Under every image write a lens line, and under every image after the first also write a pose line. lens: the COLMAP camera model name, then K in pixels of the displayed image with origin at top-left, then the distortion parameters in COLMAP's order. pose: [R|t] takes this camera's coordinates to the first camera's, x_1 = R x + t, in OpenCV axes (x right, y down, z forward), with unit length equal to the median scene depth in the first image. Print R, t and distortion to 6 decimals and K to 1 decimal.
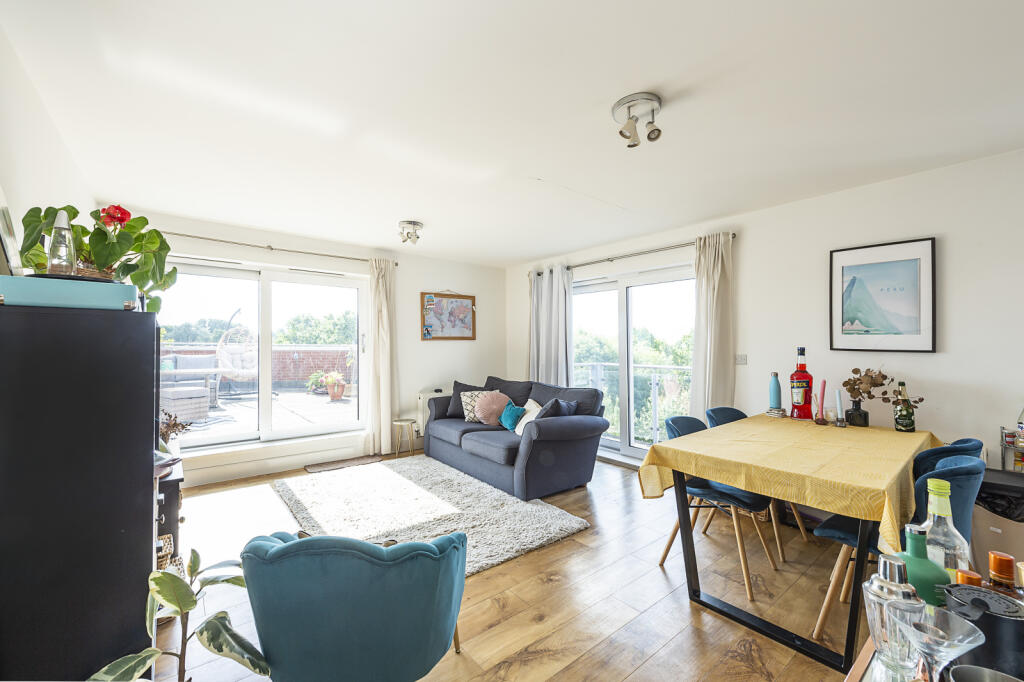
lens RADIAL K [[415.2, 0, 512.0], [0, 415.2, 341.0], [0, 0, 1]] dist [0.002780, 0.000211]
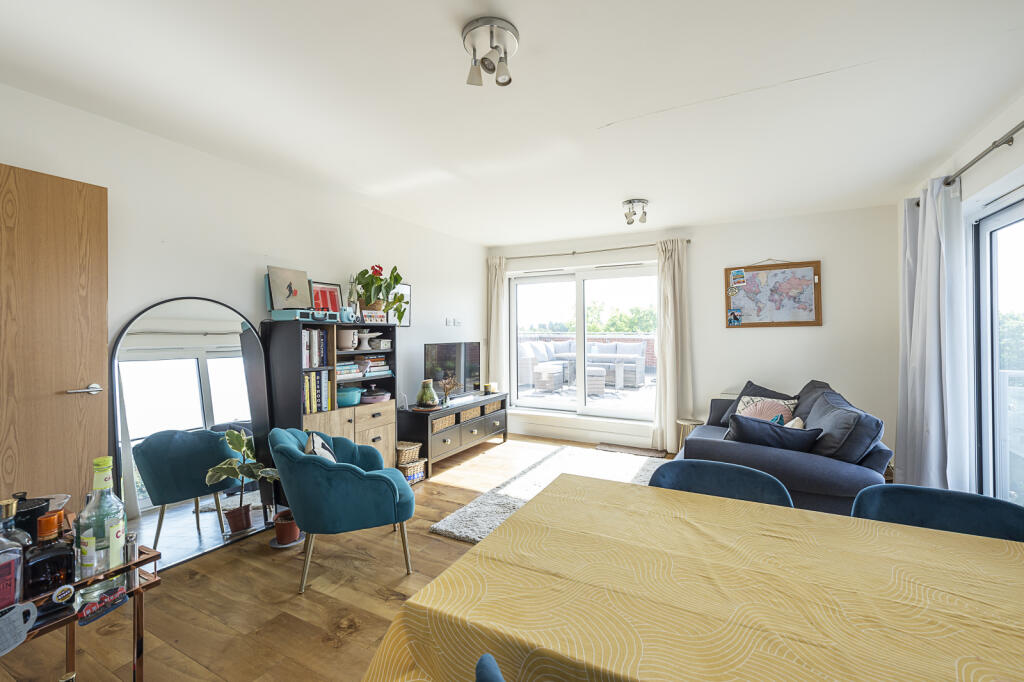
lens RADIAL K [[442.5, 0, 495.4], [0, 442.5, 338.5], [0, 0, 1]] dist [0.000977, 0.000035]
pose [[0.365461, 0.004290, -0.930817, 0.417234], [0.015656, 0.999820, 0.010755, 0.002794], [0.930695, -0.018504, 0.365328, 0.260934]]
